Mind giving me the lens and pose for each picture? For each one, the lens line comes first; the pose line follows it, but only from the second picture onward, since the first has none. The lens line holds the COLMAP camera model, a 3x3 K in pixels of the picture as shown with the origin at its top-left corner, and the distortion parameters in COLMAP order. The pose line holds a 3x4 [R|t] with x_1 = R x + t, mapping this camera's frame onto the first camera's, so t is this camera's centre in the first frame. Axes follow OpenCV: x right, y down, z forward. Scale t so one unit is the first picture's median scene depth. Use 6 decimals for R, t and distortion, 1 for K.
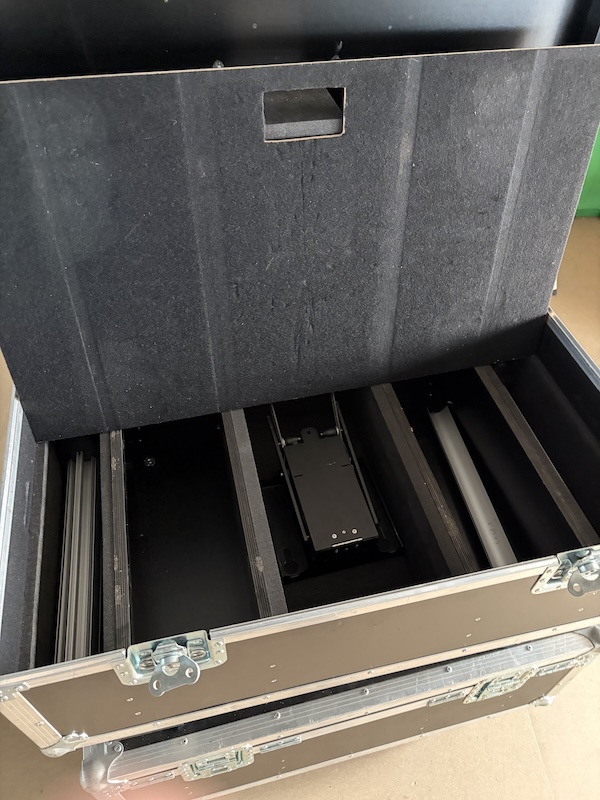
lens RADIAL K [[606.4, 0, 298.5], [0, 606.4, 376.0], [0, 0, 1]] dist [0.064356, -0.085382]
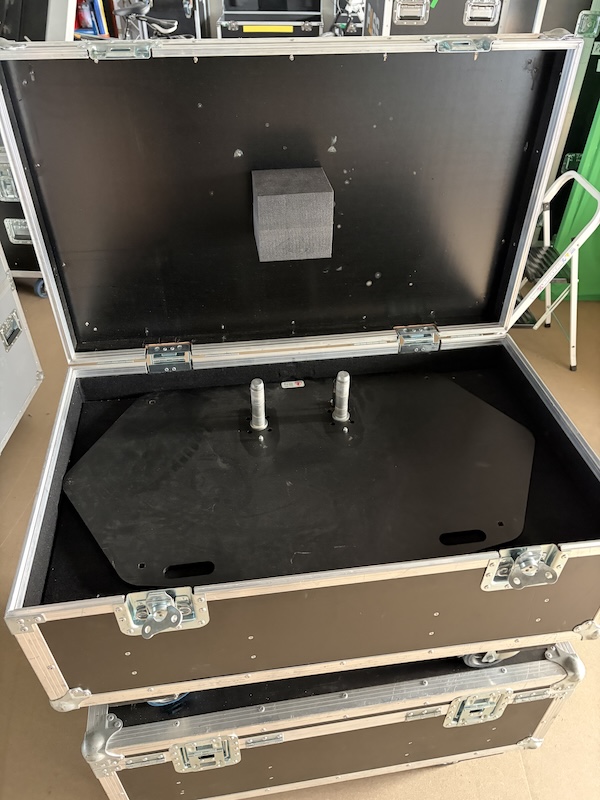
lens RADIAL K [[606.4, 0, 298.5], [0, 606.4, 376.0], [0, 0, 1]] dist [0.064356, -0.085382]
pose [[0.995938, 0.033777, -0.083472, 0.110251], [-0.045280, 0.989115, -0.140007, 0.122075], [0.077835, 0.143217, 0.986626, -0.178086]]
